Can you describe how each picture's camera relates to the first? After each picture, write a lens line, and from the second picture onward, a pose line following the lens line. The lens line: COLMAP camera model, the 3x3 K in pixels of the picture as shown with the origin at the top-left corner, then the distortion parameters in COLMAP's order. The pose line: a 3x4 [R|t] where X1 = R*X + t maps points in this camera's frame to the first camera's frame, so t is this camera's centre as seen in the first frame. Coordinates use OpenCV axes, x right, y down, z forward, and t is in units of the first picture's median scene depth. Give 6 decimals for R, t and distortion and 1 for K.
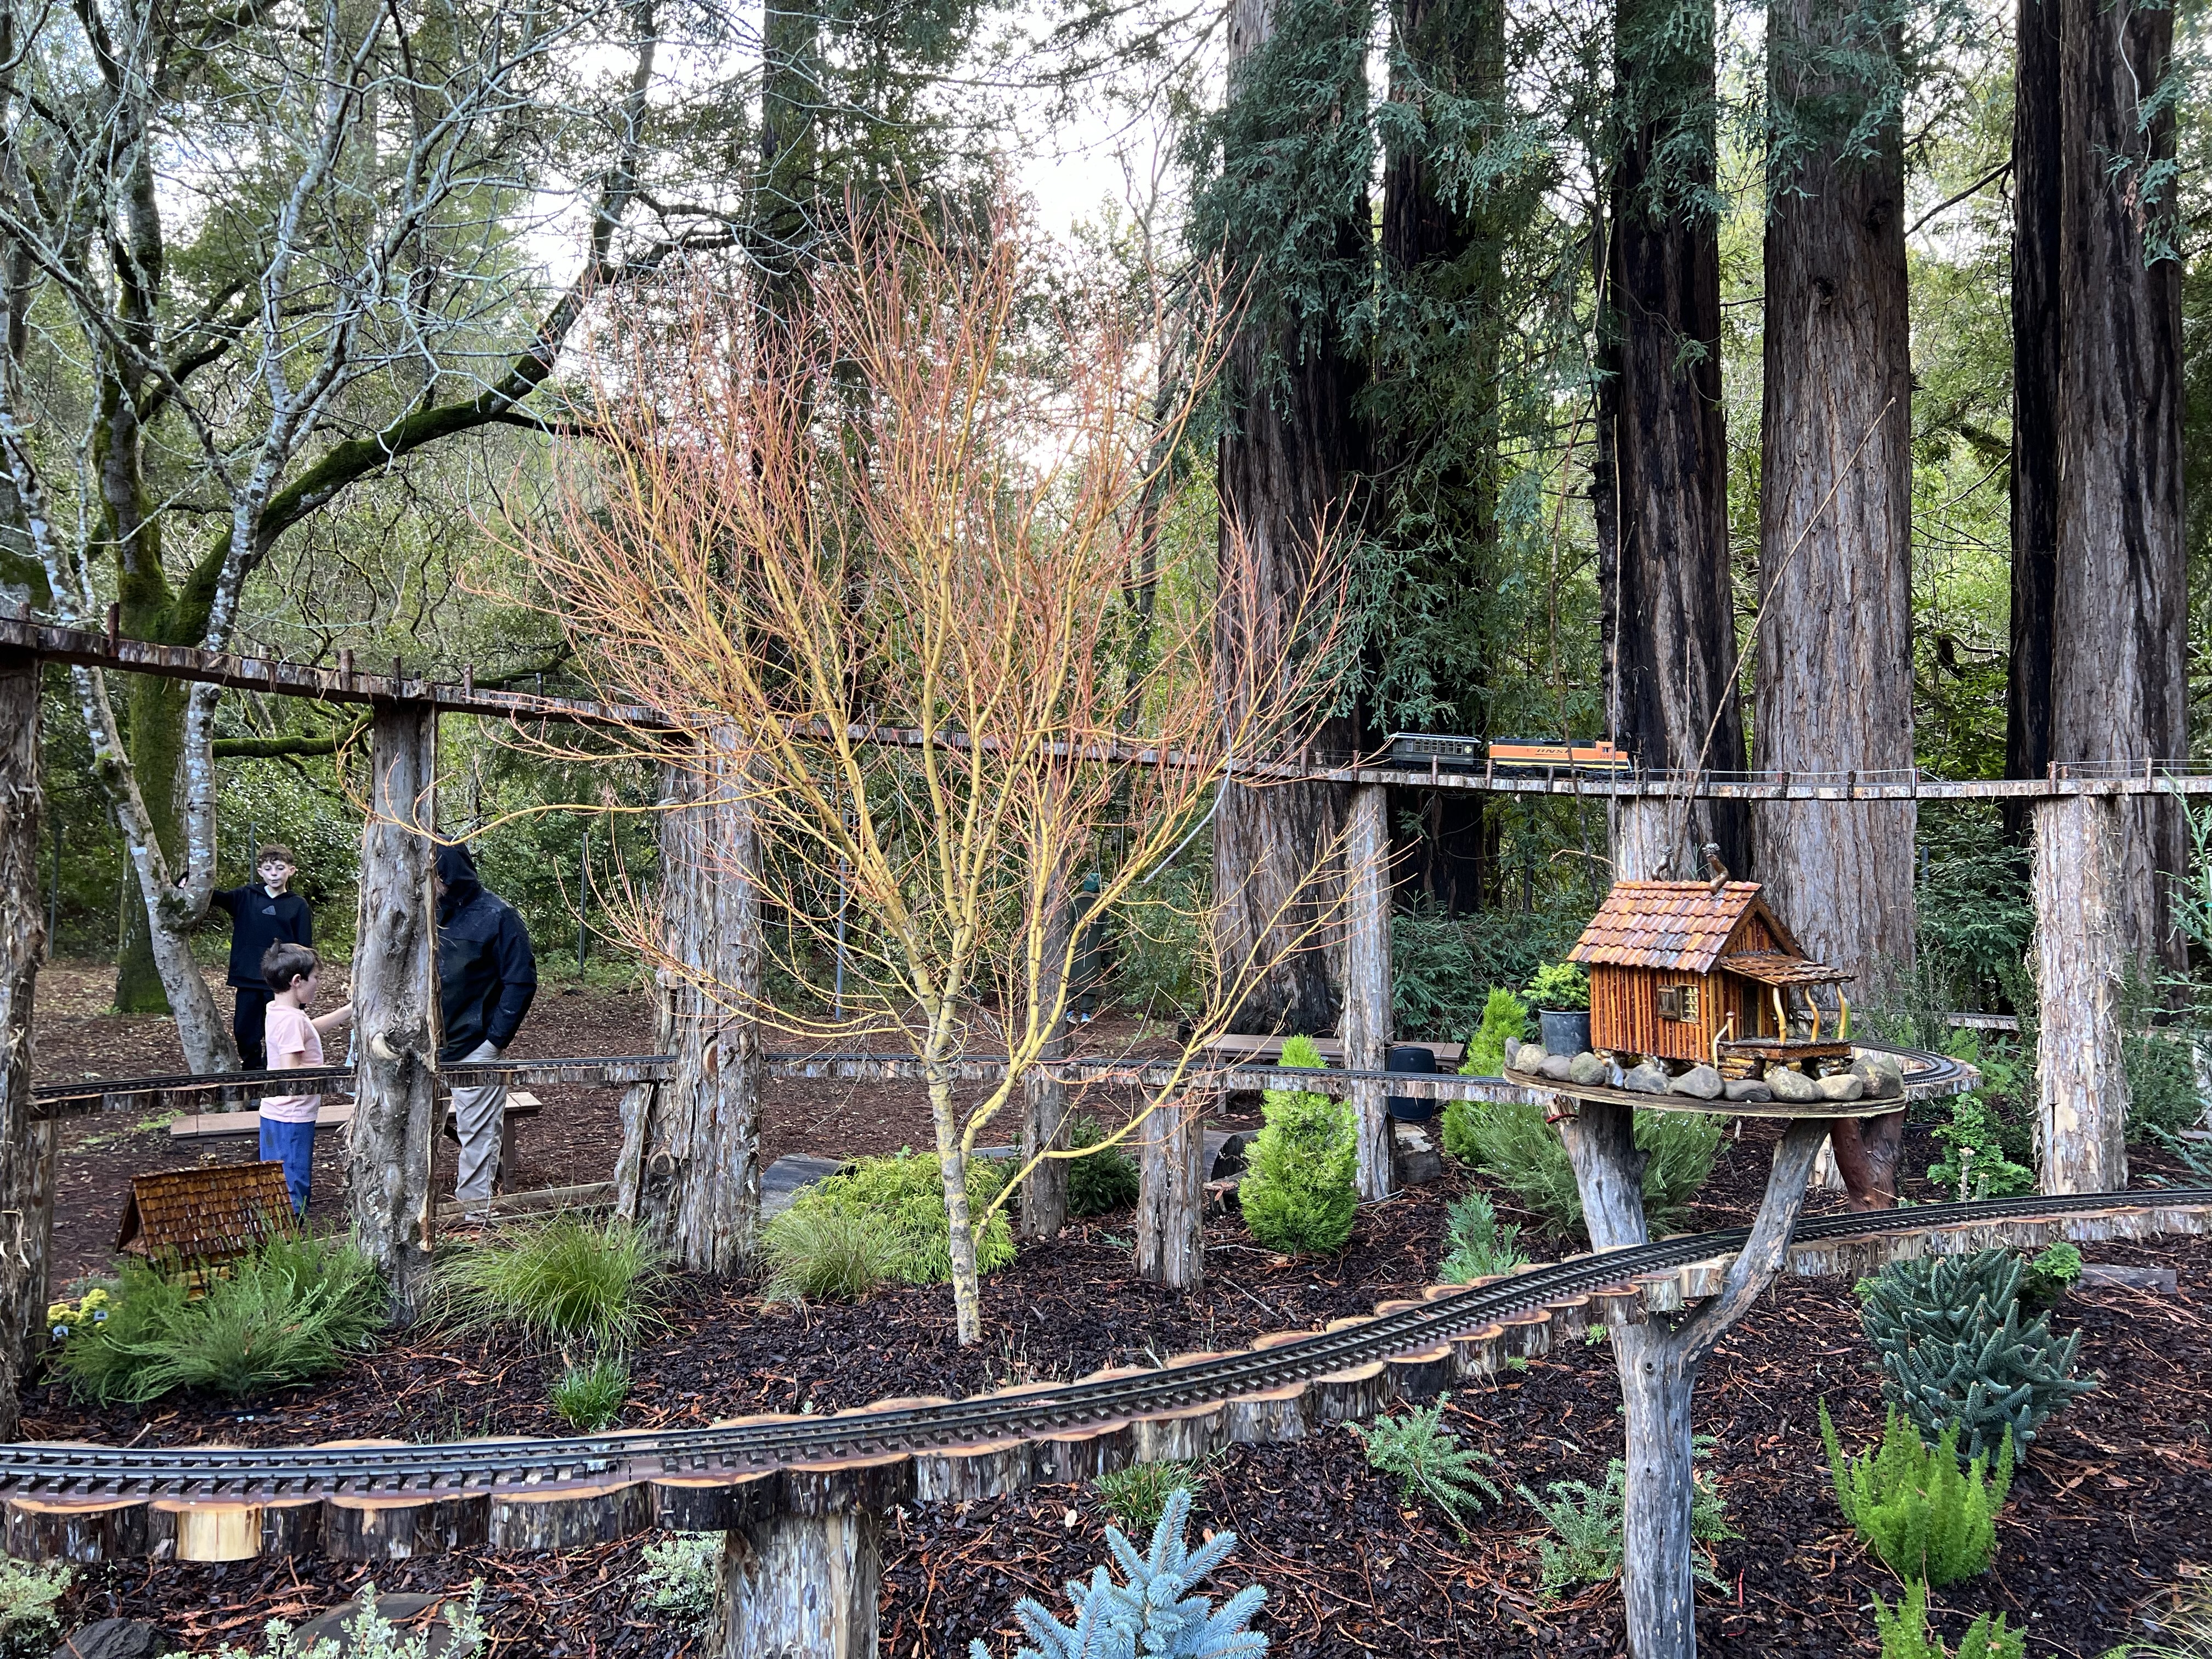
lens RADIAL K [[1637.8, 0, 1108.8], [0, 1637.8, 823.7], [0, 0, 1]] dist [0.040673, -0.048531]
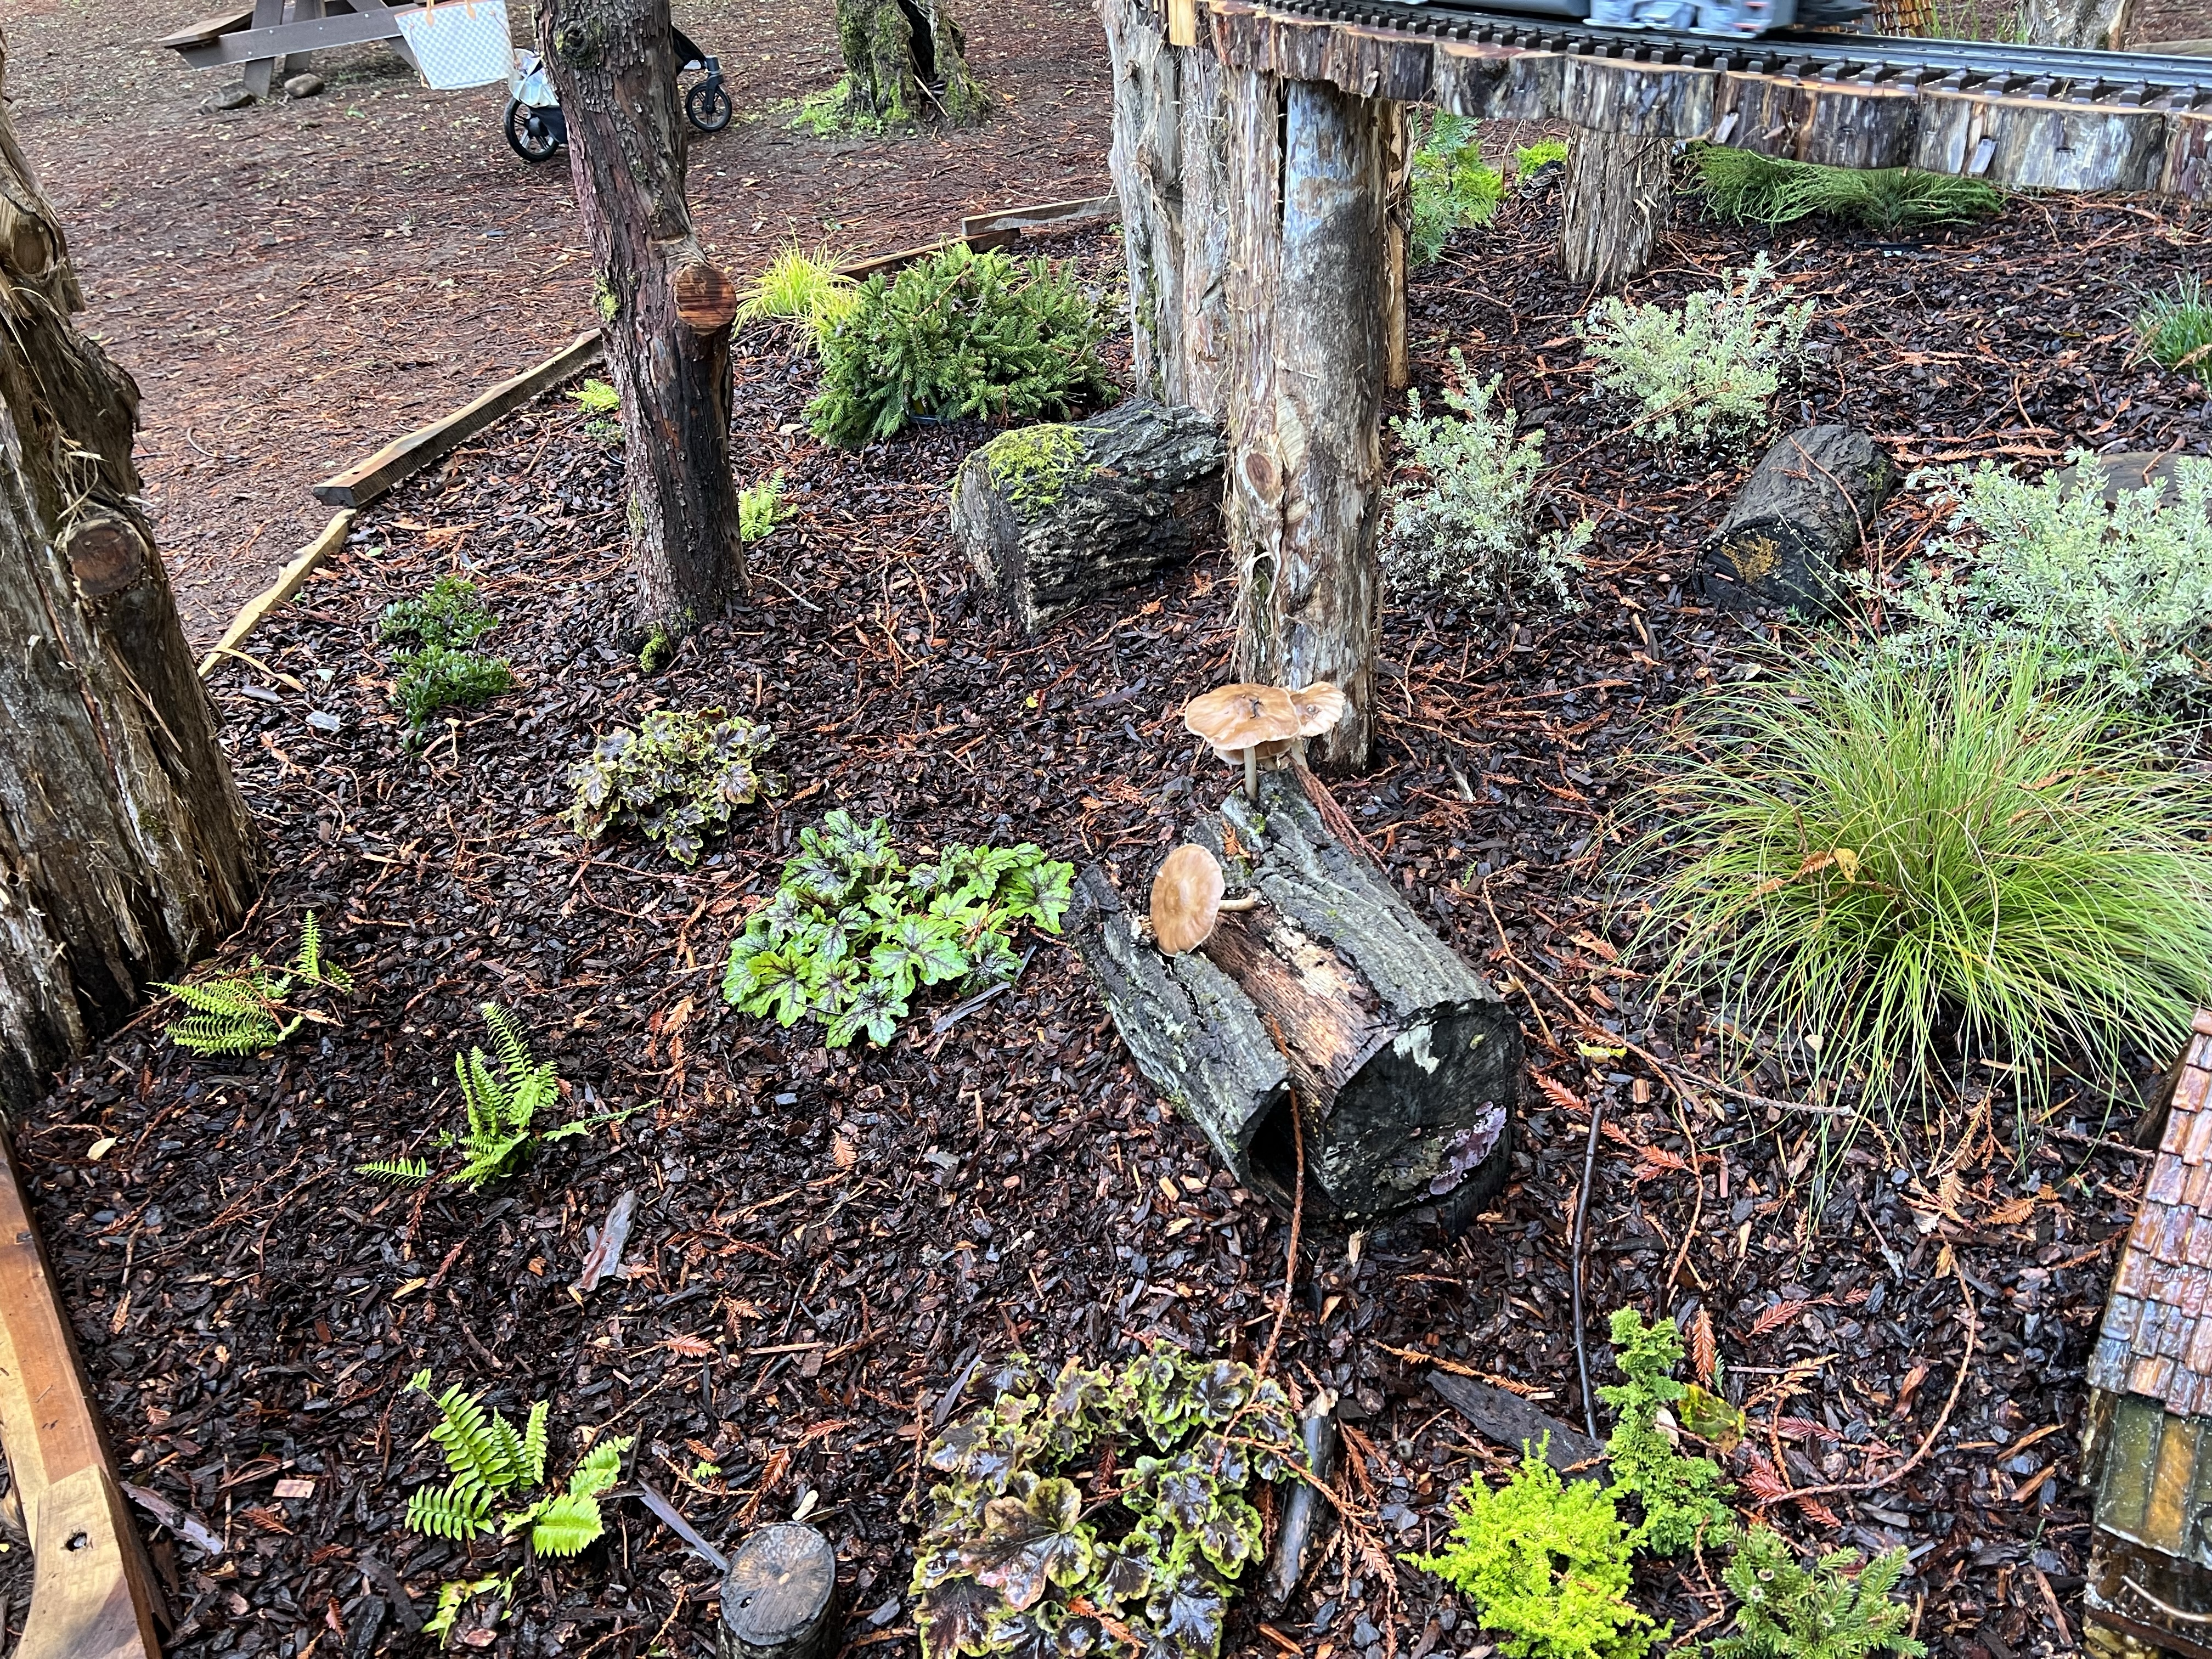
lens RADIAL K [[1651.2, 0, 1100.7], [0, 1651.2, 811.1], [0, 0, 1]] dist [0.034488, -0.042612]
pose [[0.717661, 0.309048, -0.624061, -0.163195], [0.103702, 0.838715, 0.534605, 0.084405], [0.688628, -0.448381, 0.569864, 0.075005]]
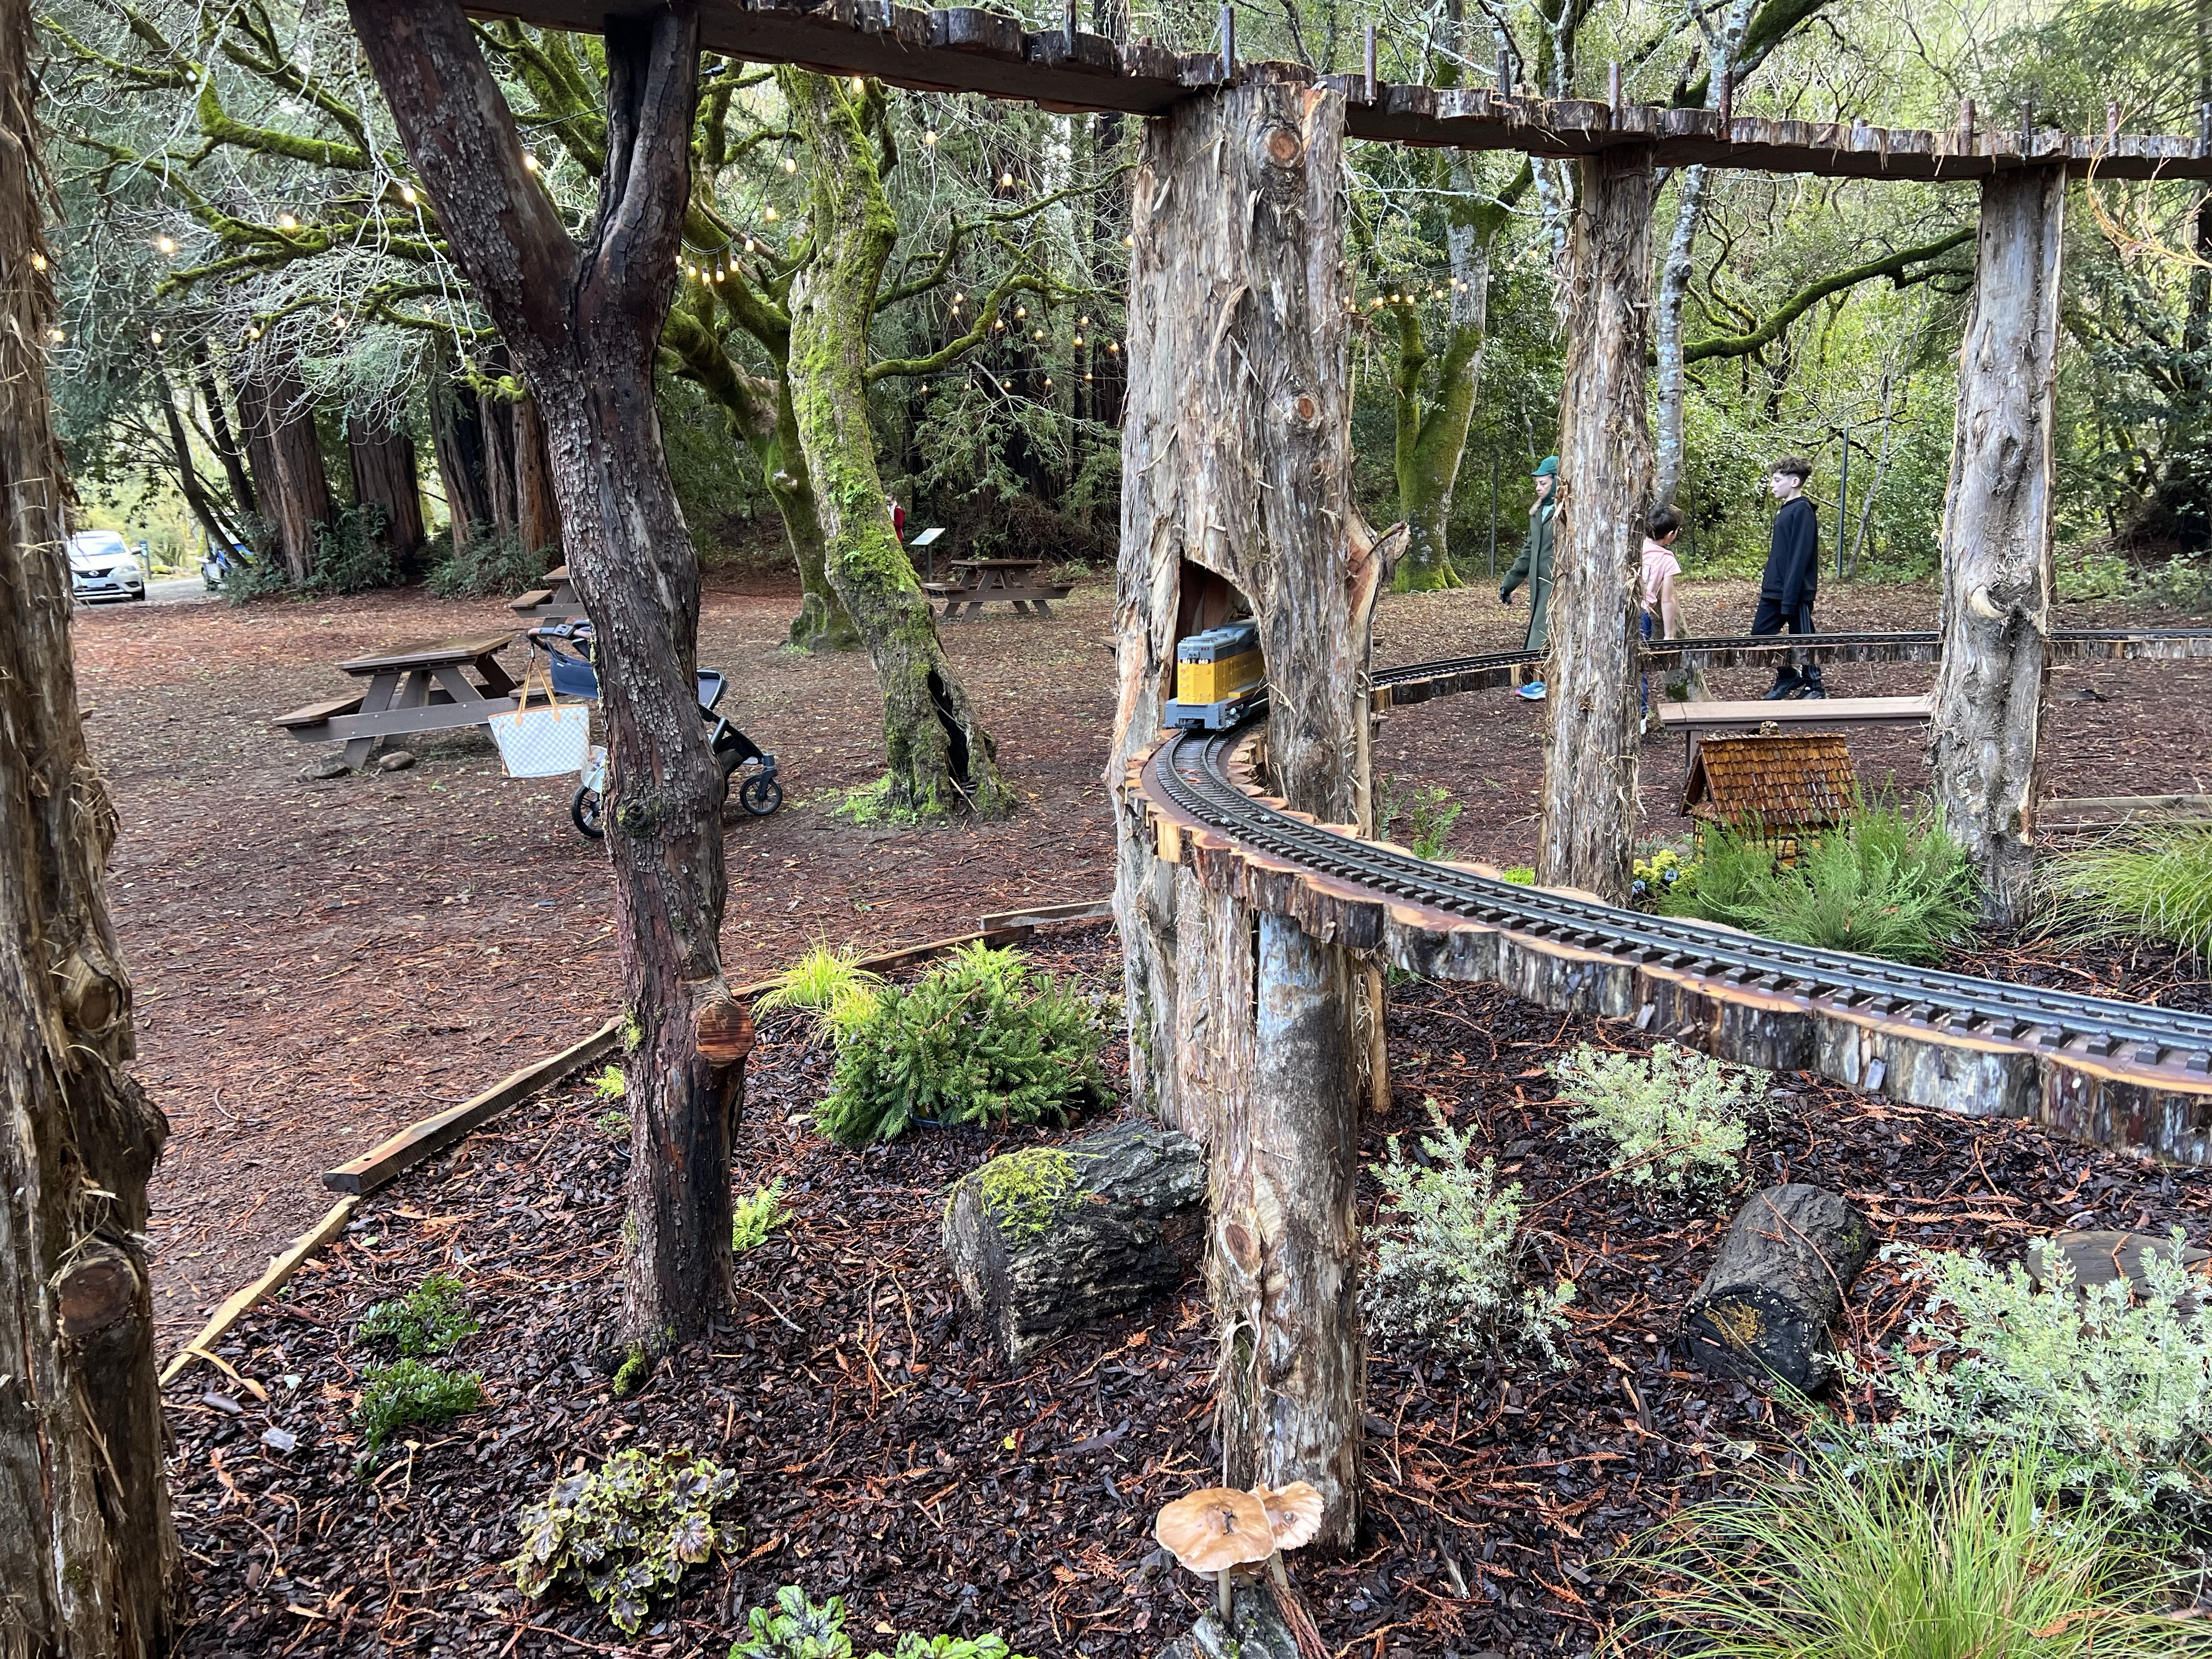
lens RADIAL K [[1637.8, 0, 1108.8], [0, 1637.8, 823.7], [0, 0, 1]] dist [0.040673, -0.048531]
pose [[0.710344, 0.086083, -0.698571, -0.157942], [0.072072, 0.978380, 0.193850, 0.049474], [0.700155, -0.188048, 0.688782, 0.083065]]
